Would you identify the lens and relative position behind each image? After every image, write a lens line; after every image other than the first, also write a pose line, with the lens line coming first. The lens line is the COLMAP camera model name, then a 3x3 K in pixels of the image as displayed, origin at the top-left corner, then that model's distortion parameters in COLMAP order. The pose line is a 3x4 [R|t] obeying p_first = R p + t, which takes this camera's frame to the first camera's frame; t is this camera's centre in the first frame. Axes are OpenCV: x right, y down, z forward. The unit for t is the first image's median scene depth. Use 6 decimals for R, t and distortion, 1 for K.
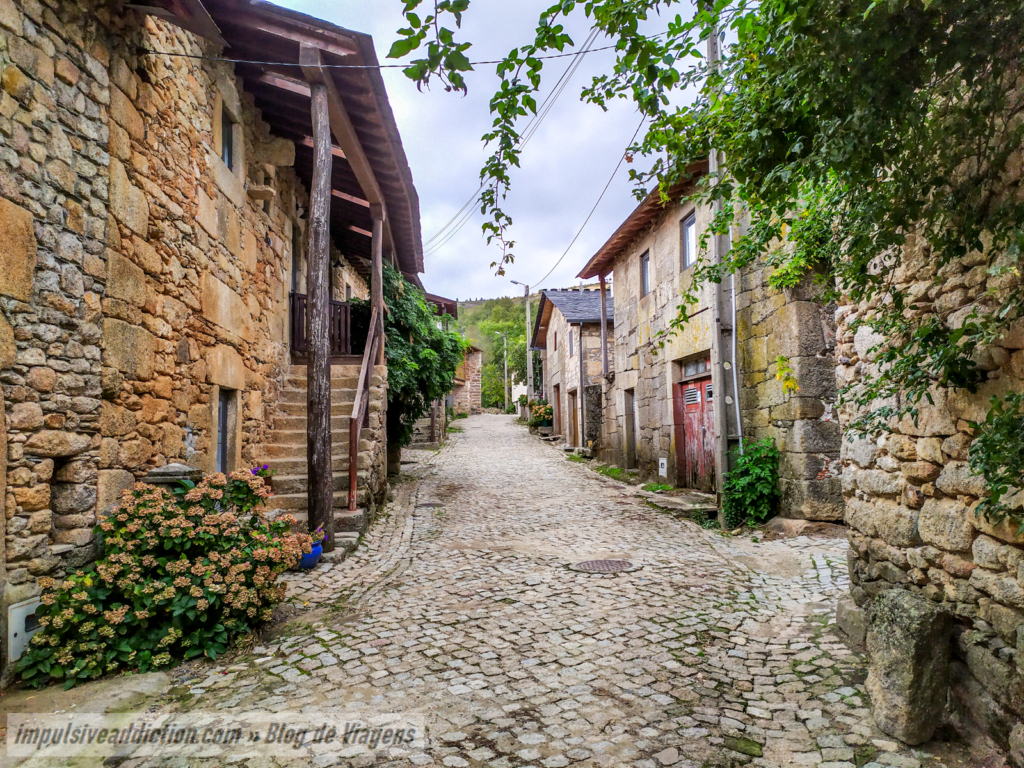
lens RADIAL K [[763.9, 0, 512.1], [0, 763.9, 384.2], [0, 0, 1]] dist [0.054072, -0.026643]
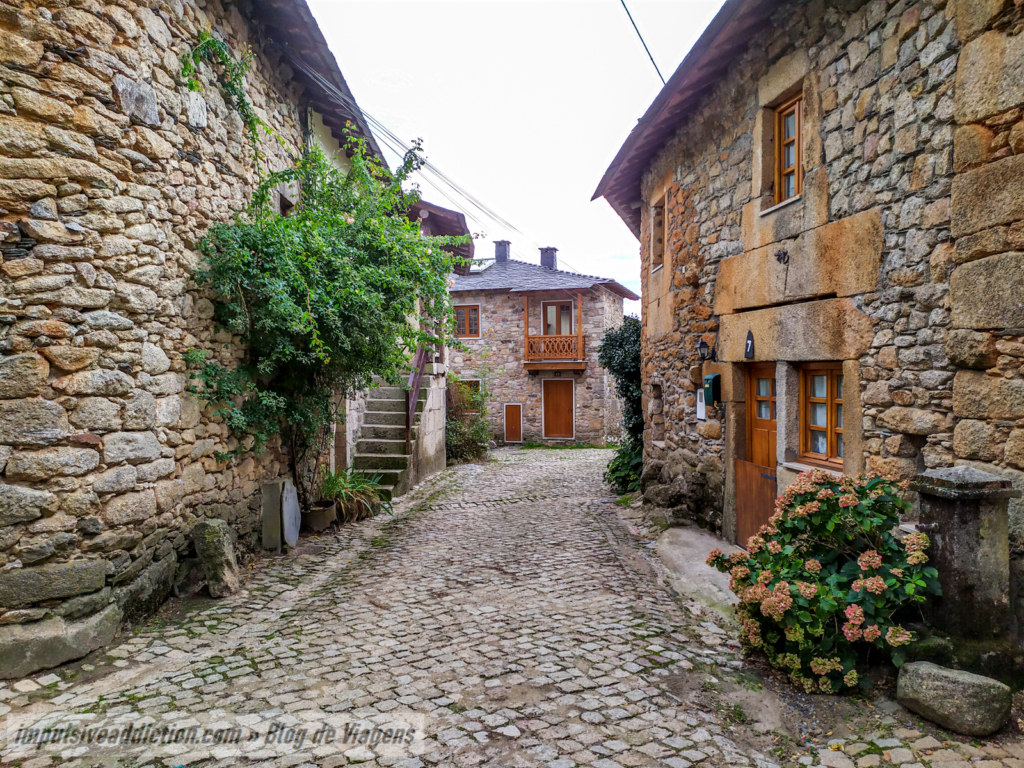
lens RADIAL K [[763.9, 0, 511.8], [0, 763.9, 385.7], [0, 0, 1]] dist [0.054072, -0.026643]
pose [[-0.994411, 0.032312, -0.100510, 0.009870], [0.038419, 0.997493, -0.059436, 0.071844], [0.098338, -0.062965, -0.993159, 1.936748]]
